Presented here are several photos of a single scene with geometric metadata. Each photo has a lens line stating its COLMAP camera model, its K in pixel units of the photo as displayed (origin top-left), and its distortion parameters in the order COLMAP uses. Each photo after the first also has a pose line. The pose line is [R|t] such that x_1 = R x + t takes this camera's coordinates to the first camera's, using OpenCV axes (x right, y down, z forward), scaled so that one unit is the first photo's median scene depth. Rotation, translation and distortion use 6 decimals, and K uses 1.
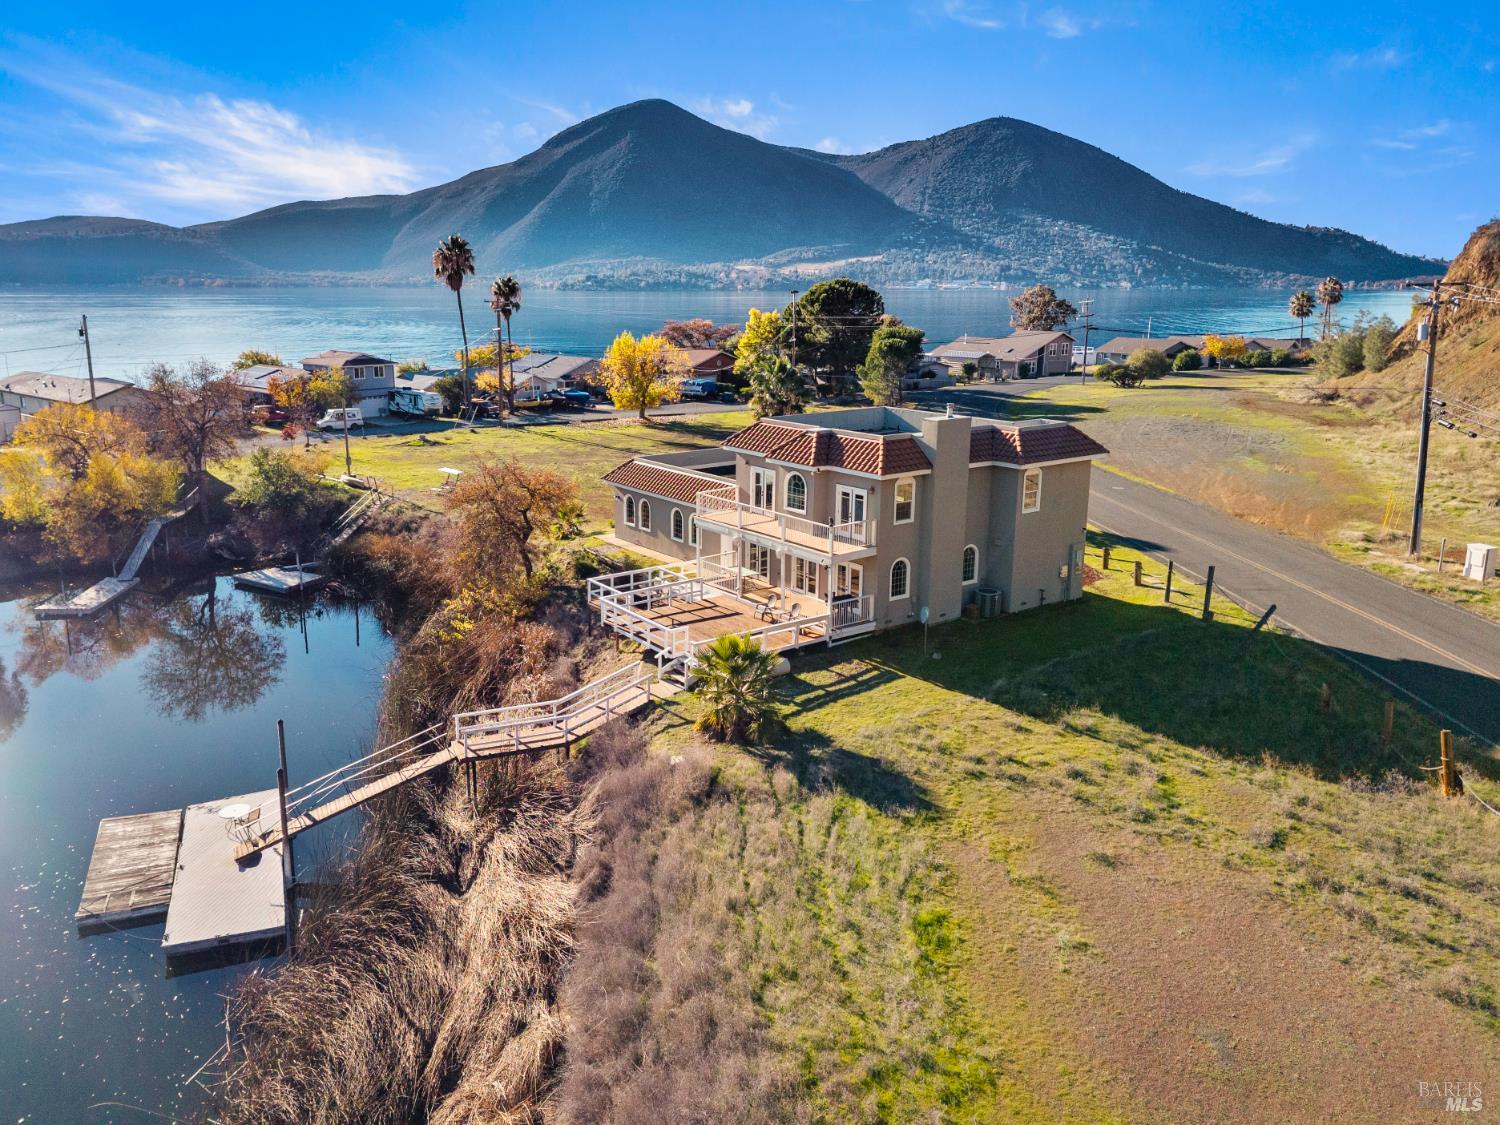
lens RADIAL K [[1087.4, 0, 677.8], [0, 1087.4, 527.4], [0, 0, 1]] dist [0.051678, -0.057502]
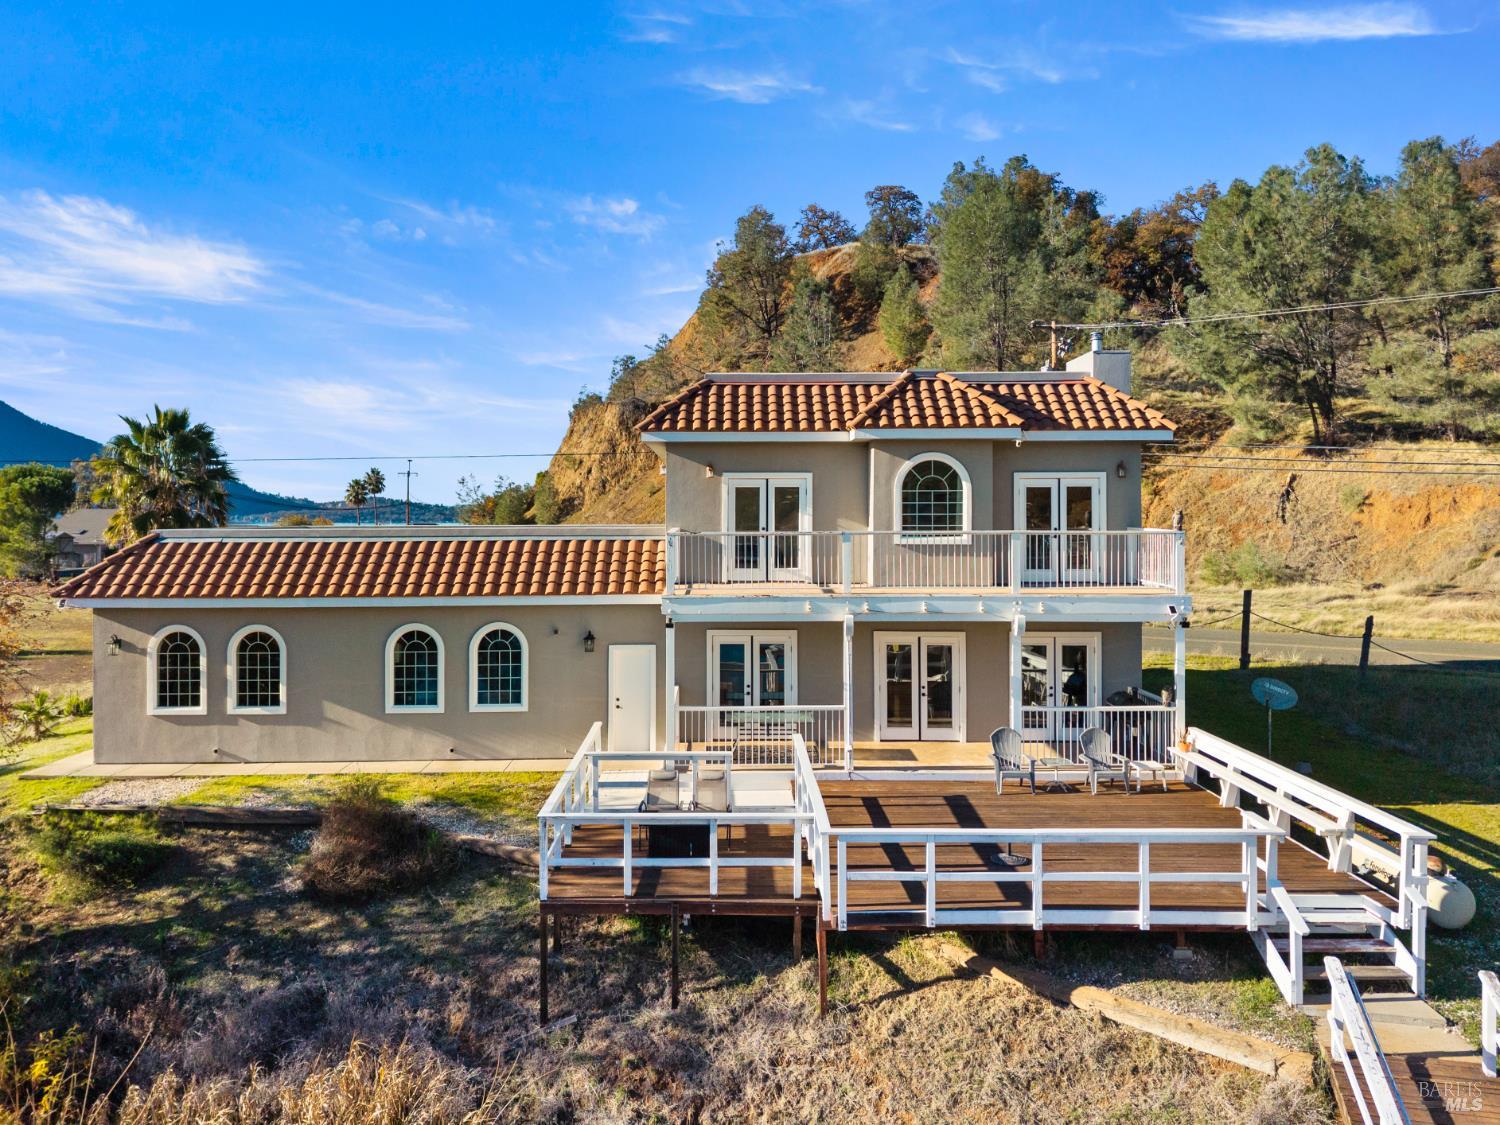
lens RADIAL K [[1094.8, 0, 727.7], [0, 1094.8, 509.7], [0, 0, 1]] dist [0.050993, -0.055000]
pose [[0.563273, 0.007965, 0.826233, -0.272962], [0.178775, 0.975093, -0.131278, 0.014119], [-0.806699, 0.221655, 0.547819, 0.708269]]
